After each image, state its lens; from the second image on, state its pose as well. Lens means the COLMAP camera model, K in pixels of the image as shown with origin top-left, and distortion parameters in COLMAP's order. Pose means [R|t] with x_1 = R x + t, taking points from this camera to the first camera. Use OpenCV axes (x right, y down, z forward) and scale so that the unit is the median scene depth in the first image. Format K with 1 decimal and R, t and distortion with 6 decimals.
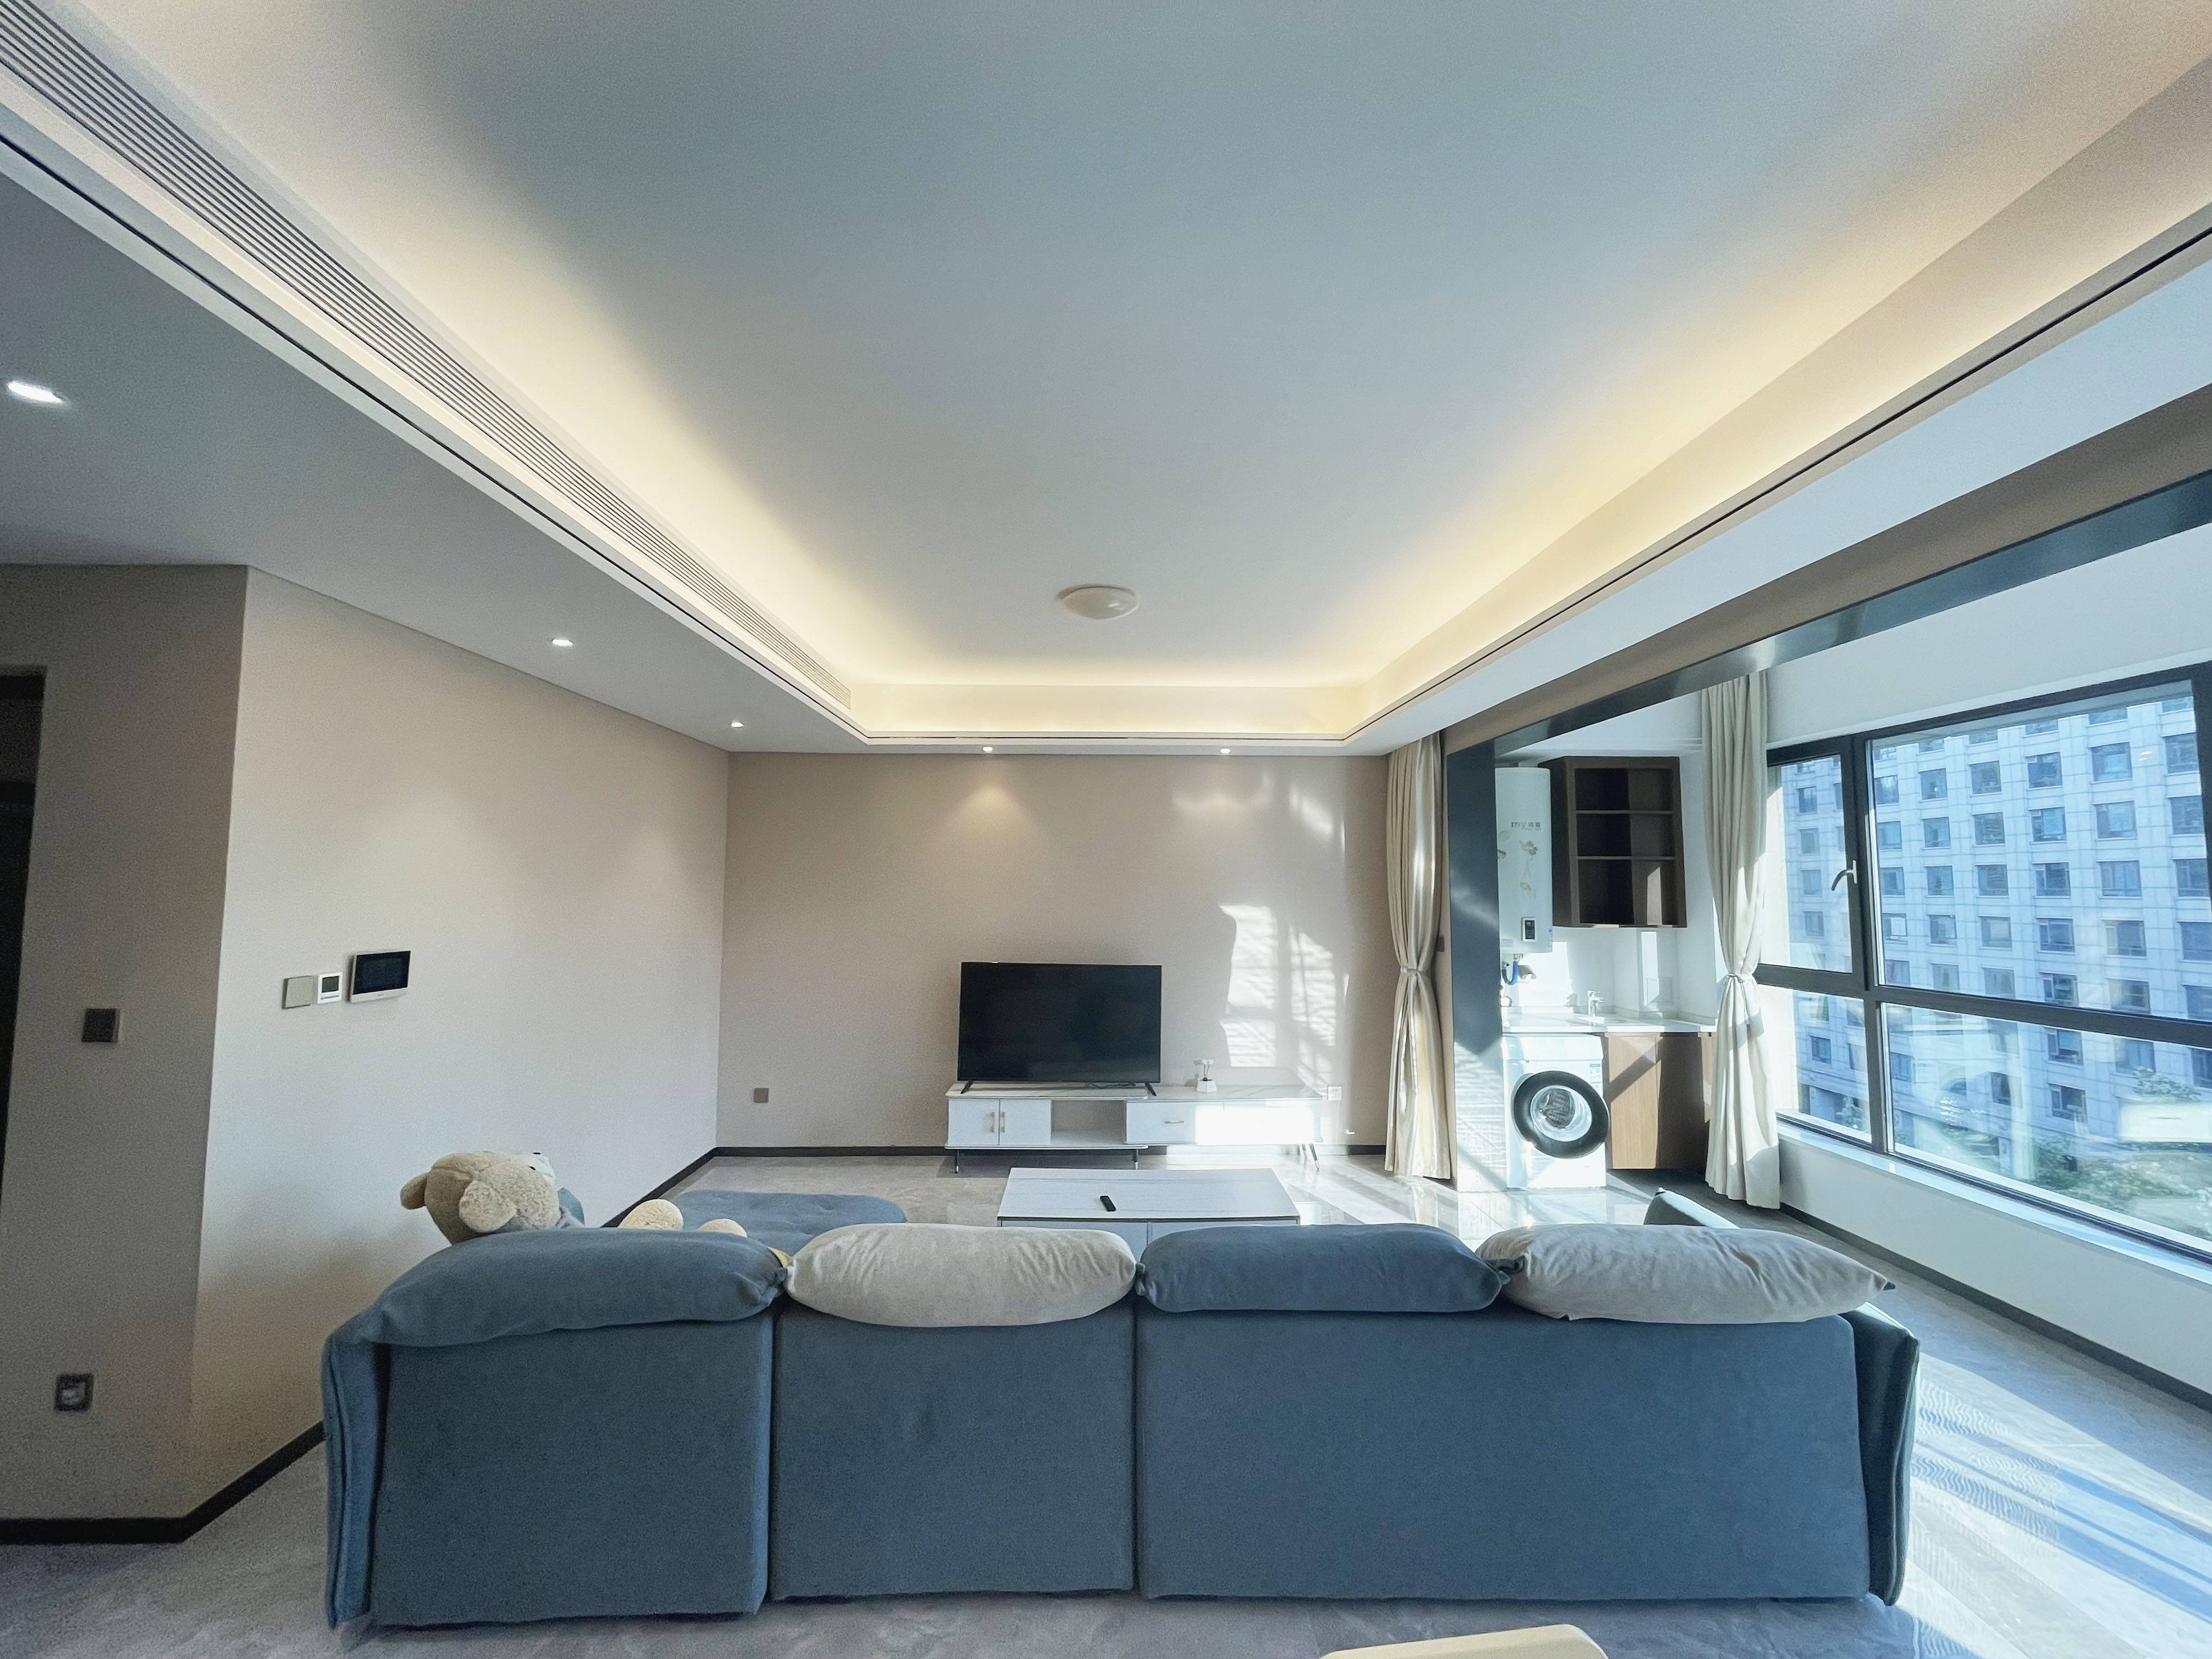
lens RADIAL K [[899.6, 0, 1103.1], [0, 899.6, 825.3], [0, 0, 1]] dist [-0.001244, -0.000470]
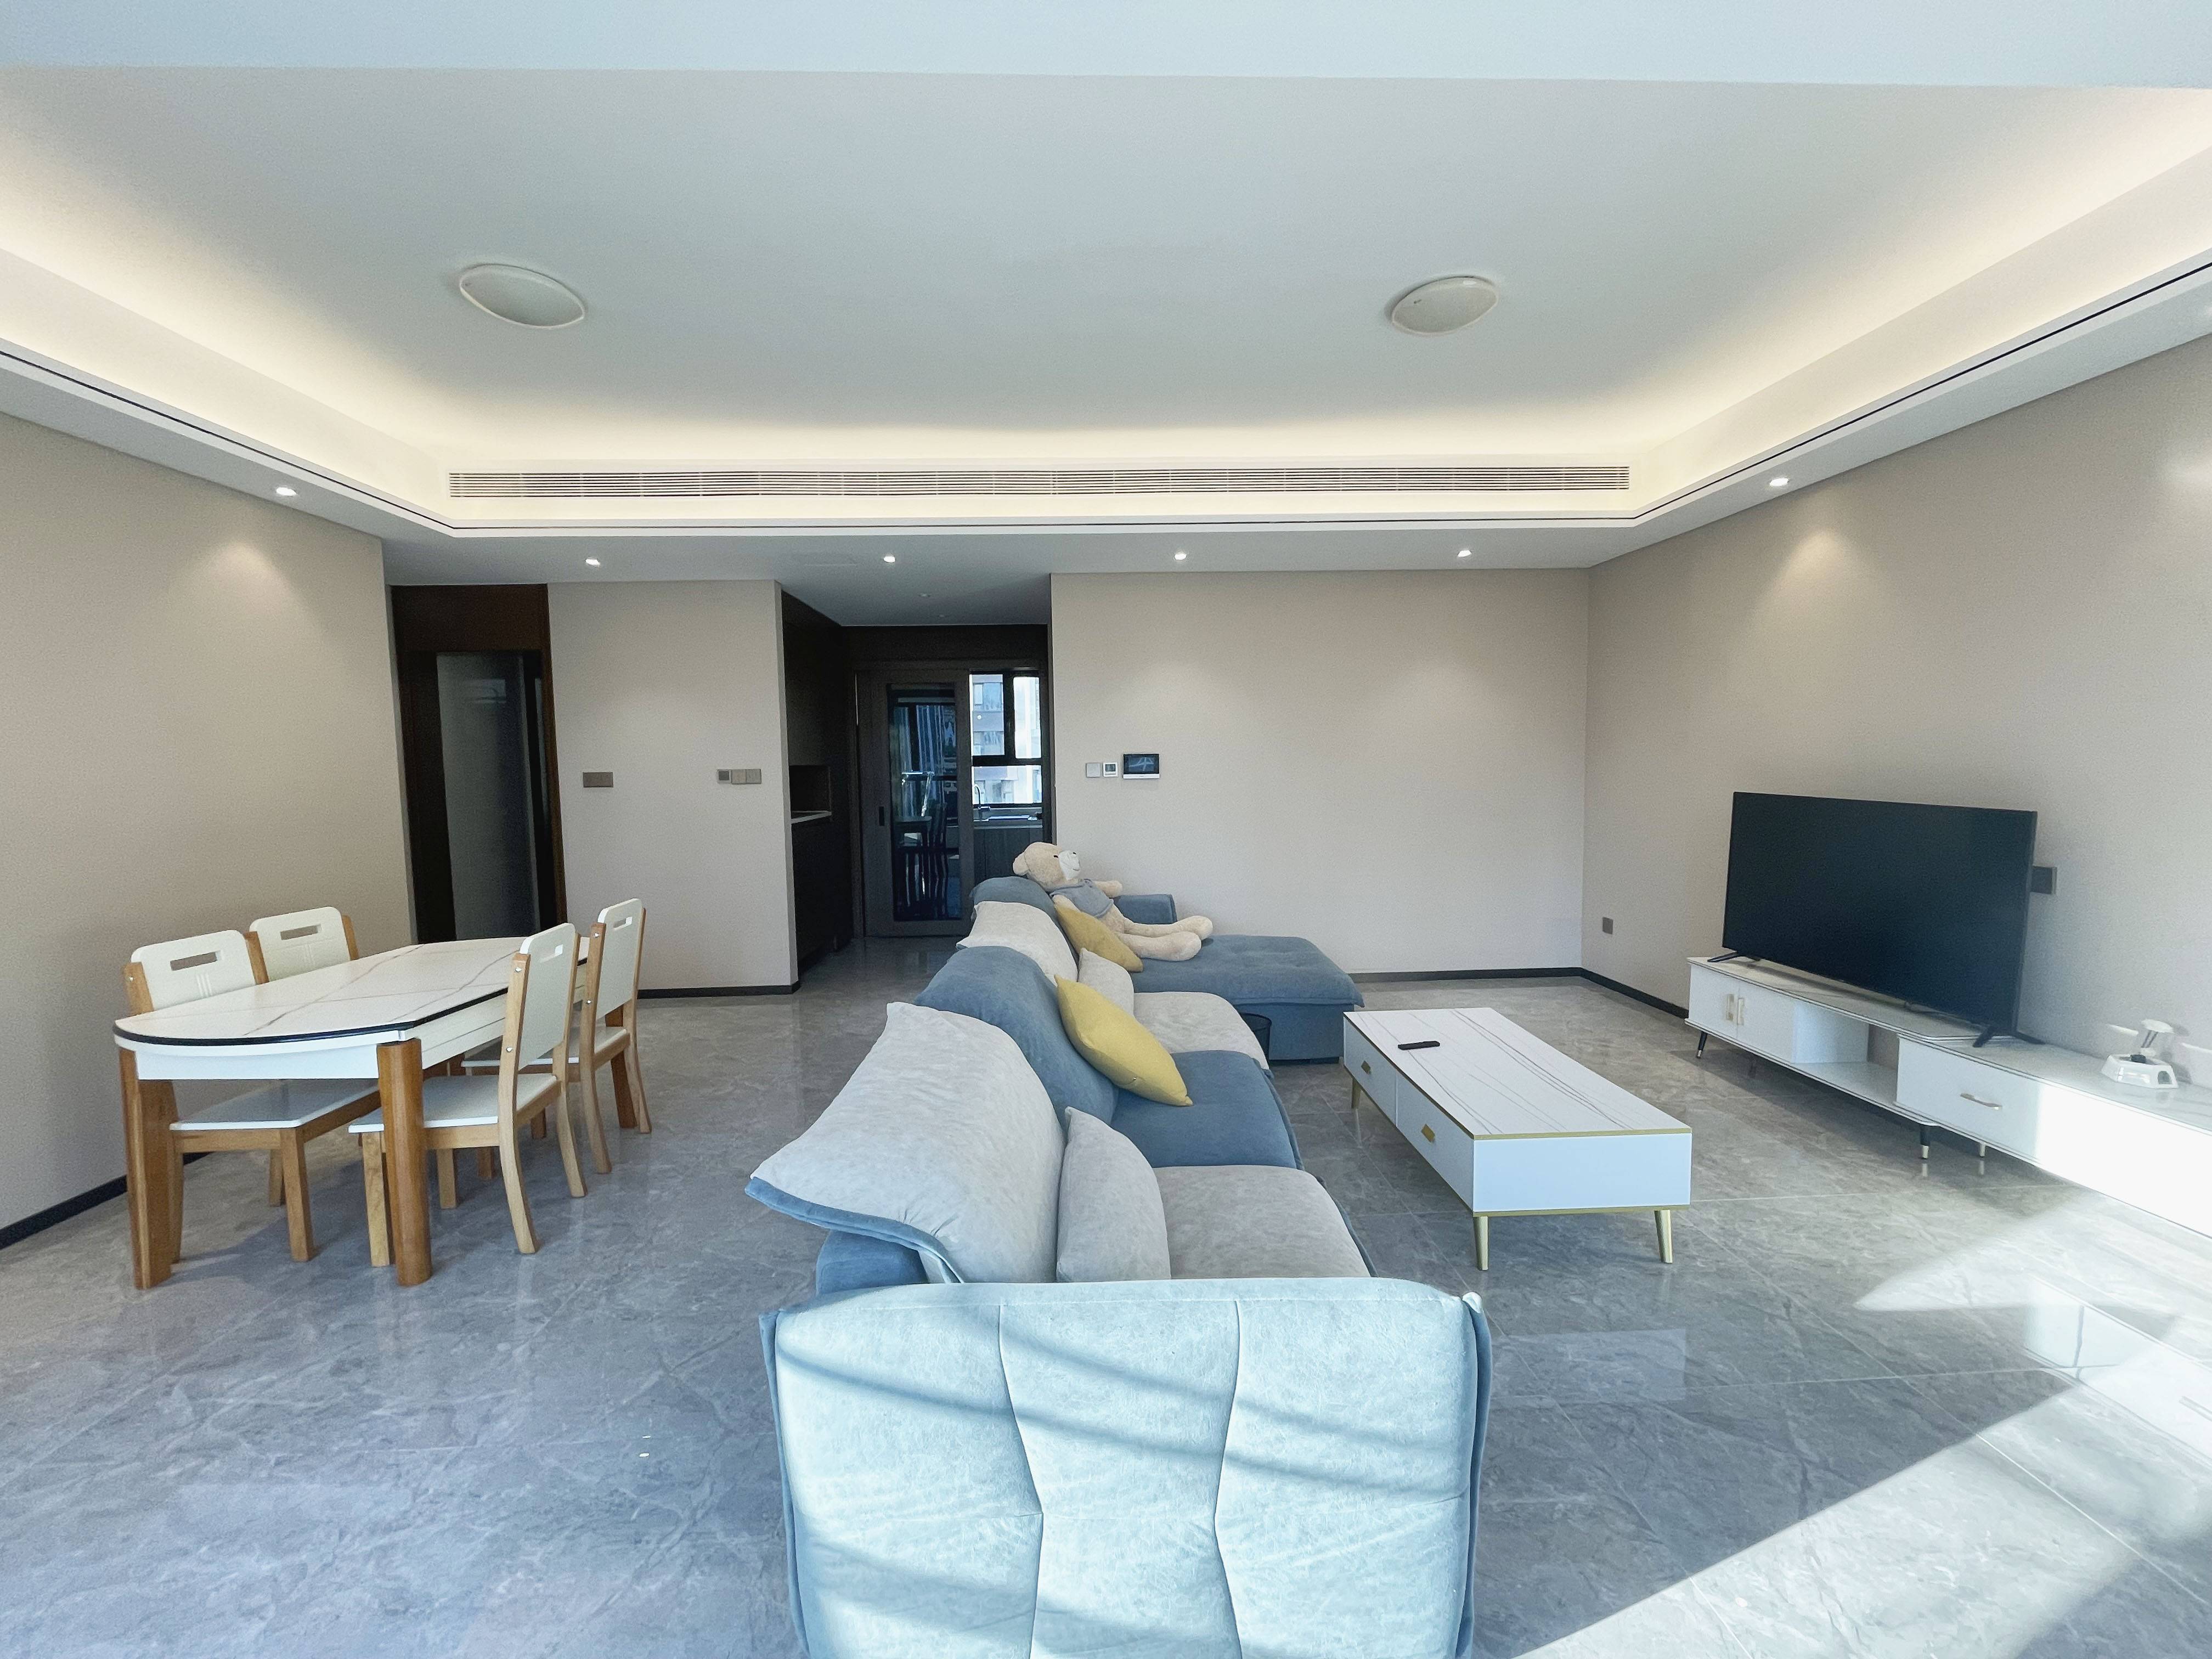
lens RADIAL K [[899.6, 0, 1103.1], [0, 899.6, 825.3], [0, 0, 1]] dist [-0.001244, -0.000470]
pose [[-0.014720, 0.063614, -0.997866, 0.606893], [0.086745, 0.994293, 0.062106, 0.090657], [0.996122, -0.085645, -0.020154, 0.512161]]
